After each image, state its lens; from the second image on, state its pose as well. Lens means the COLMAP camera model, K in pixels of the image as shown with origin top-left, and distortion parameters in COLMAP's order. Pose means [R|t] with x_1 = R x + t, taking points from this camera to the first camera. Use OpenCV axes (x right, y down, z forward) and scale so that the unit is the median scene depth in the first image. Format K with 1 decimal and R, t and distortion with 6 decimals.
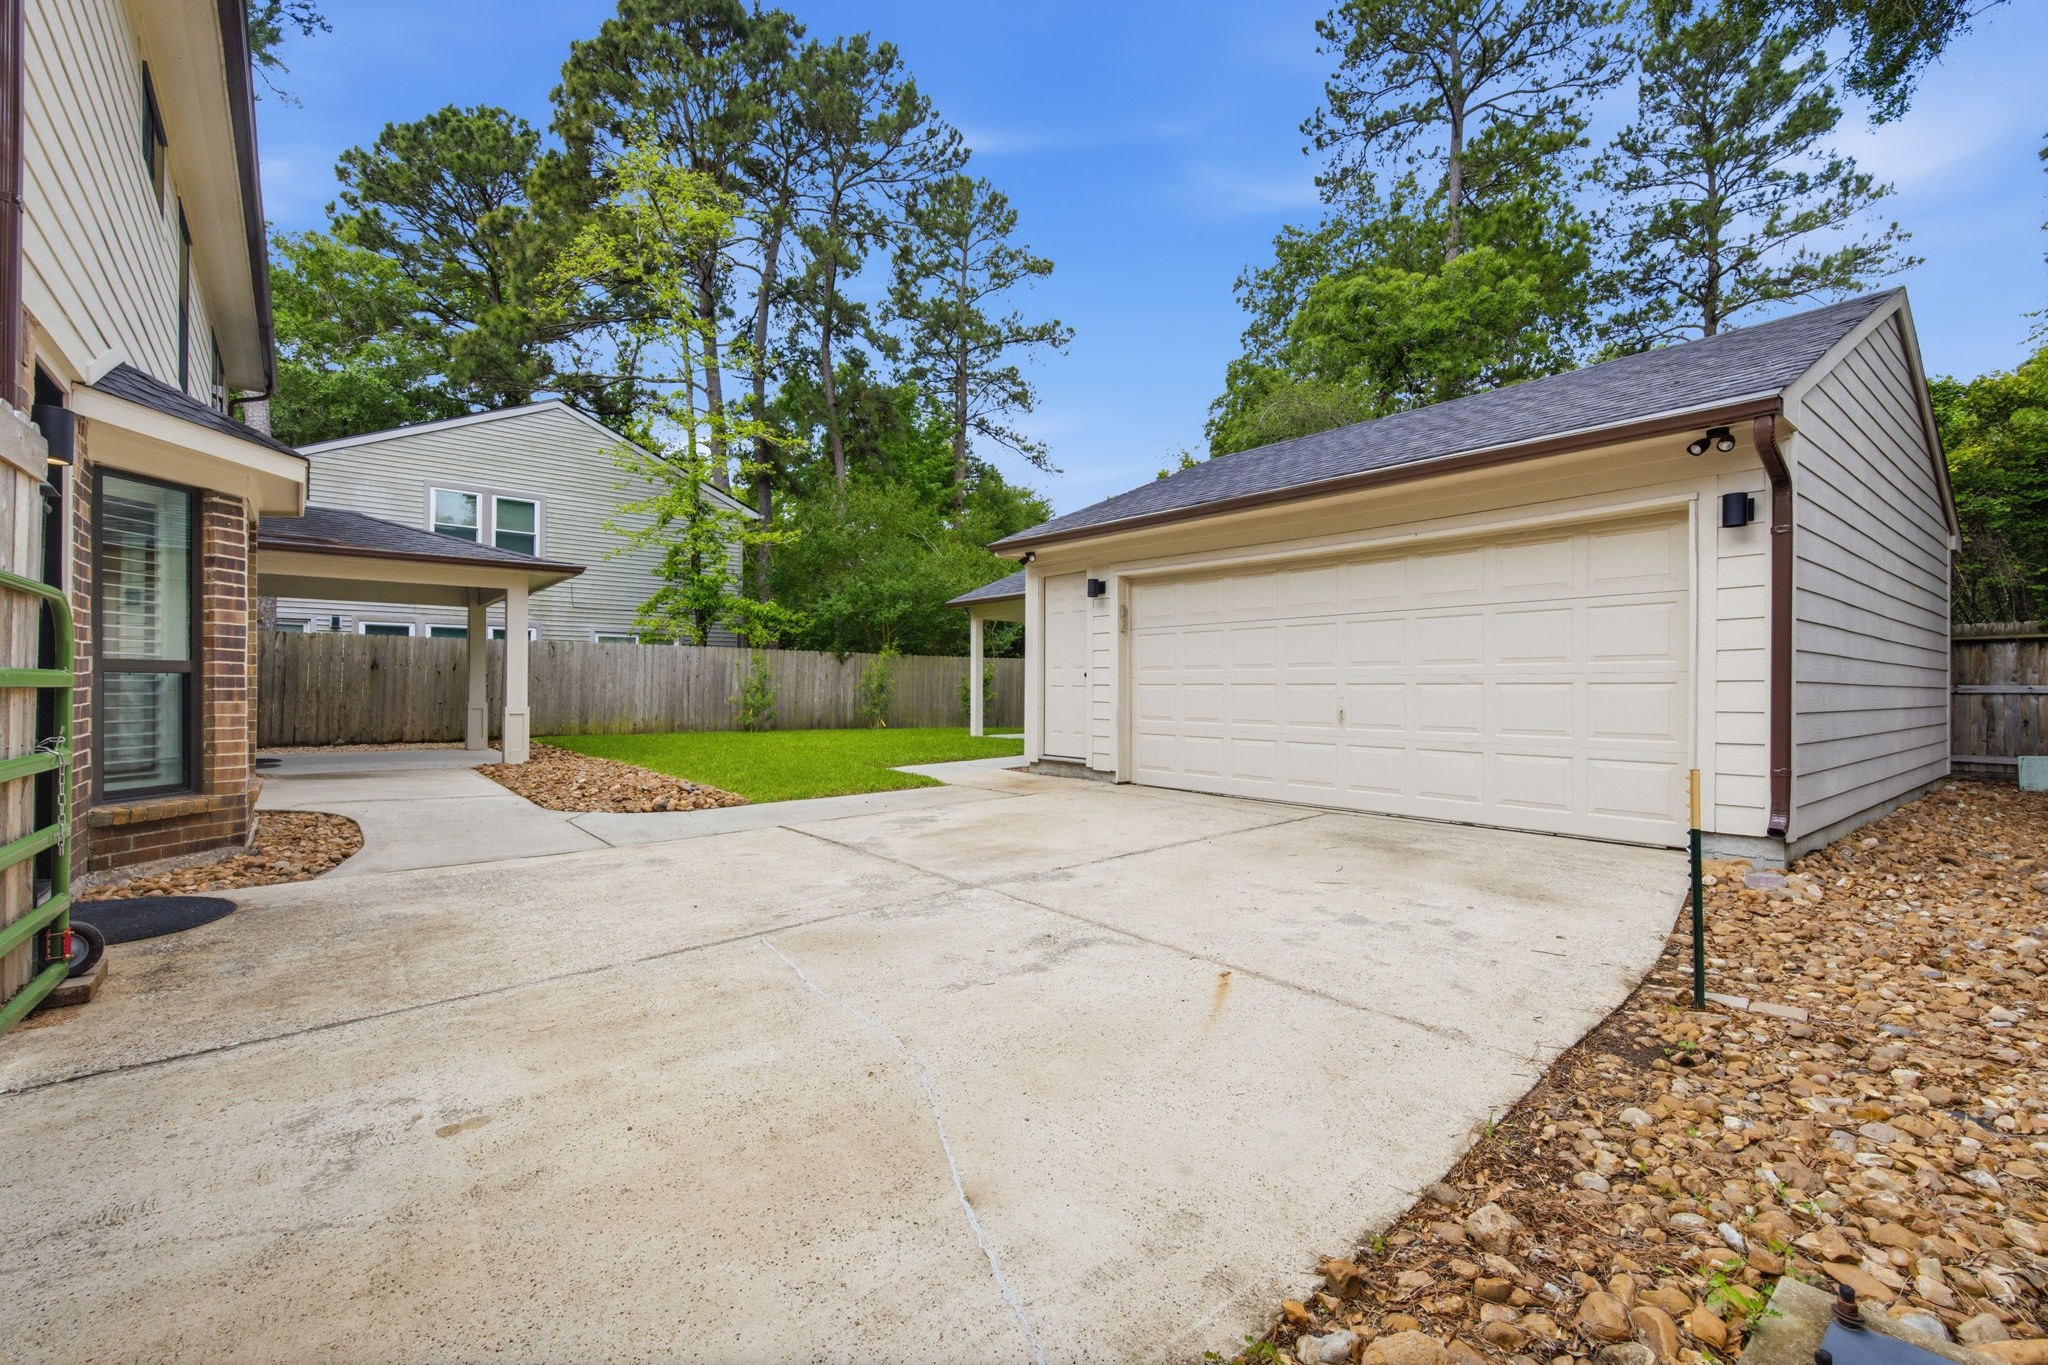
lens RADIAL K [[897.3, 0, 1027.3], [0, 897.3, 683.8], [0, 0, 1]] dist [0.003296, -0.001389]
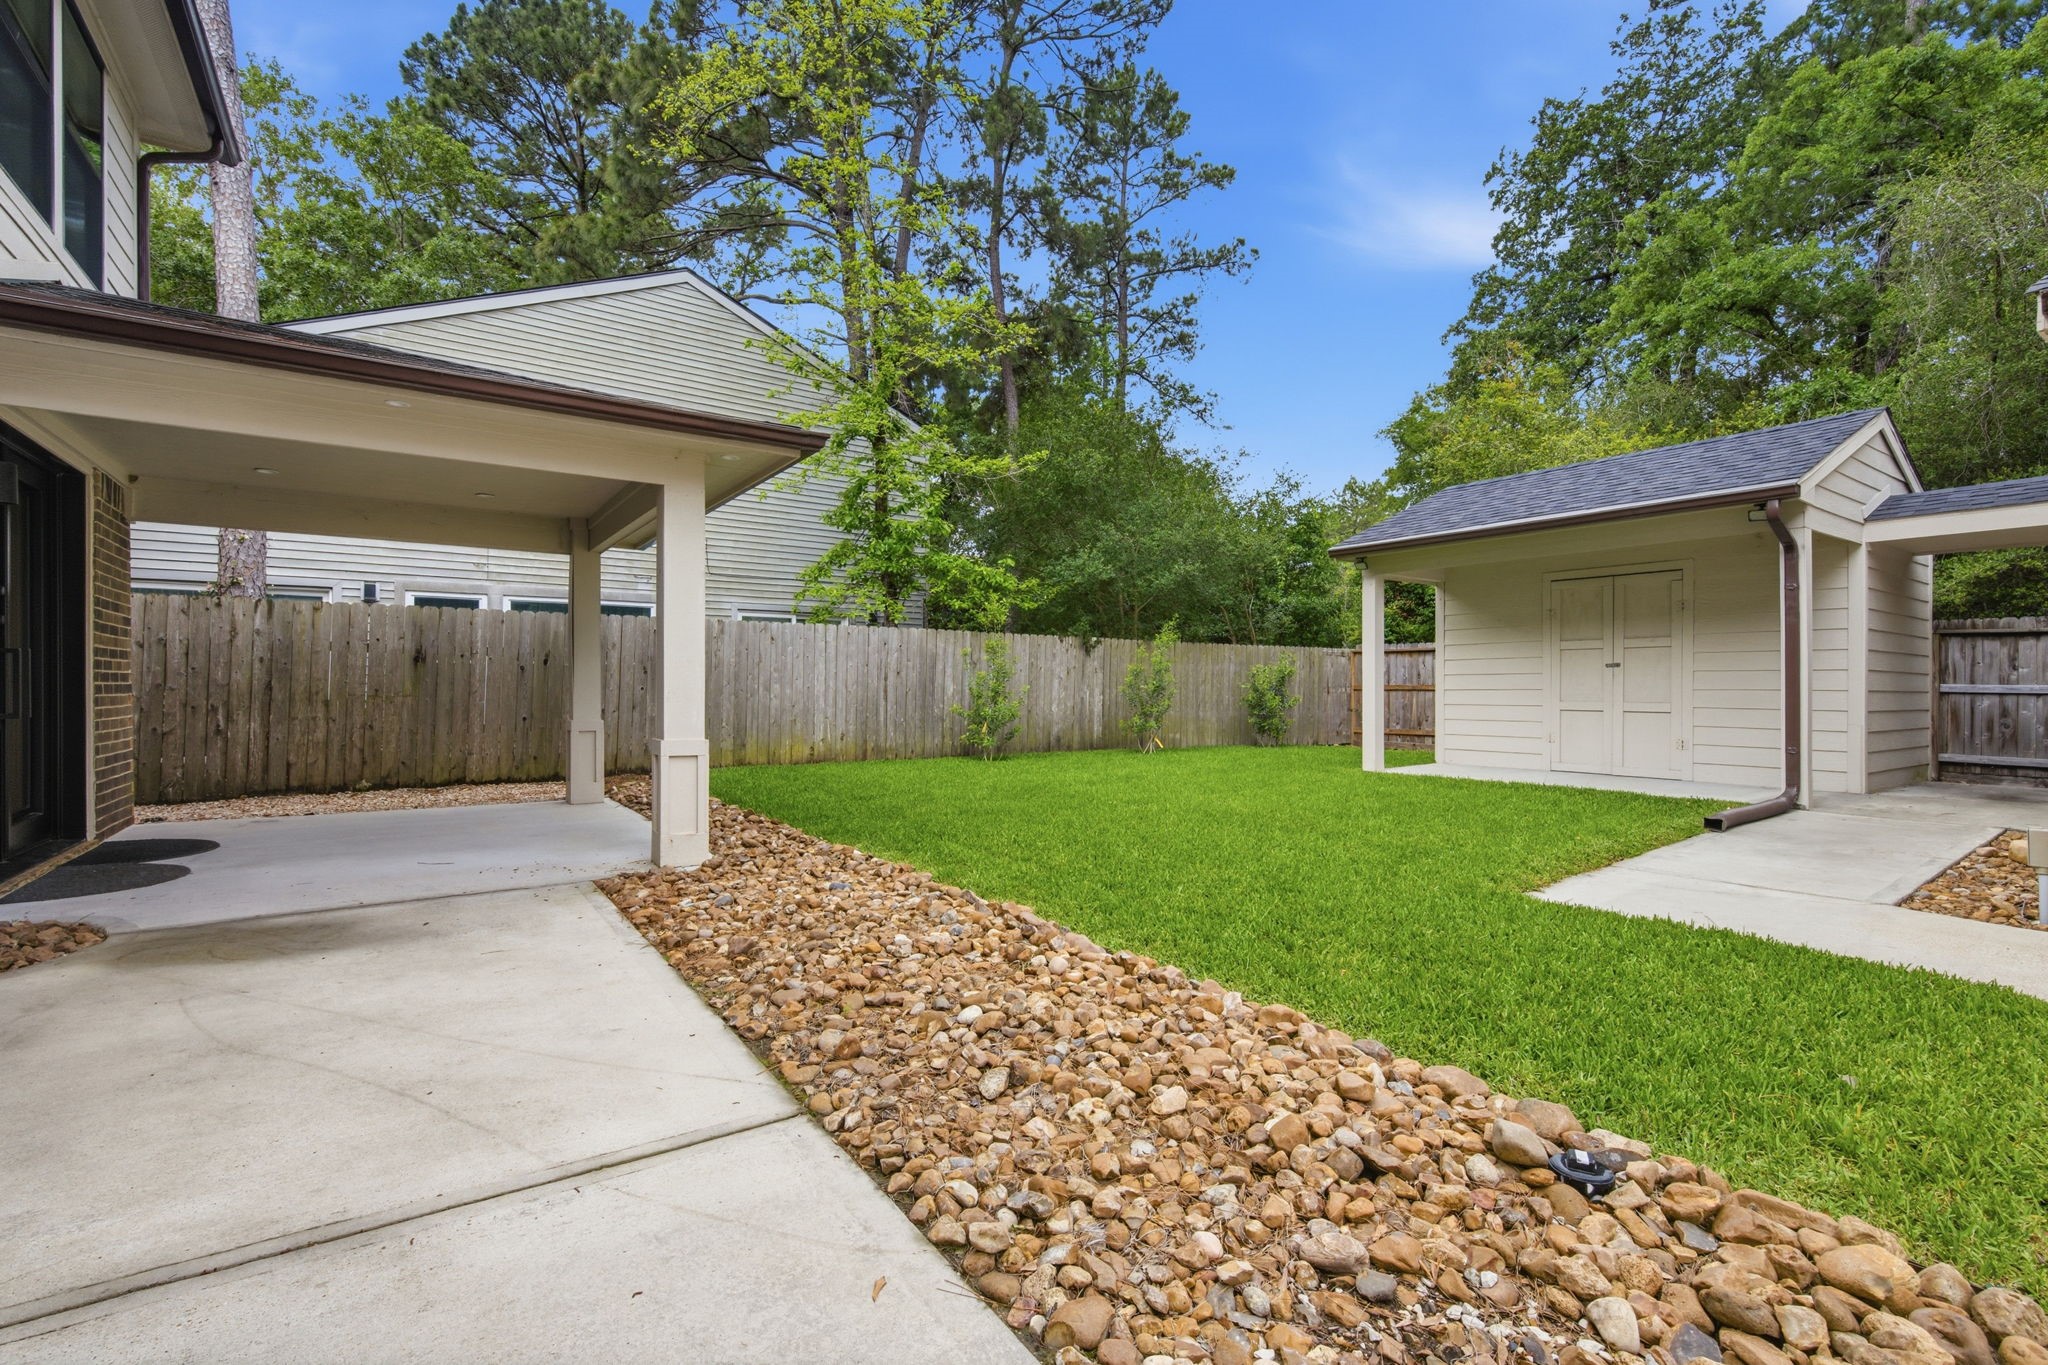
lens RADIAL K [[897.3, 0, 1021.6], [0, 897.3, 684.7], [0, 0, 1]] dist [0.003296, -0.001389]
pose [[0.997402, -0.001713, -0.072014, -0.206734], [0.002077, 0.999985, 0.004983, -0.002742], [0.072005, -0.005120, 0.997391, 0.315002]]
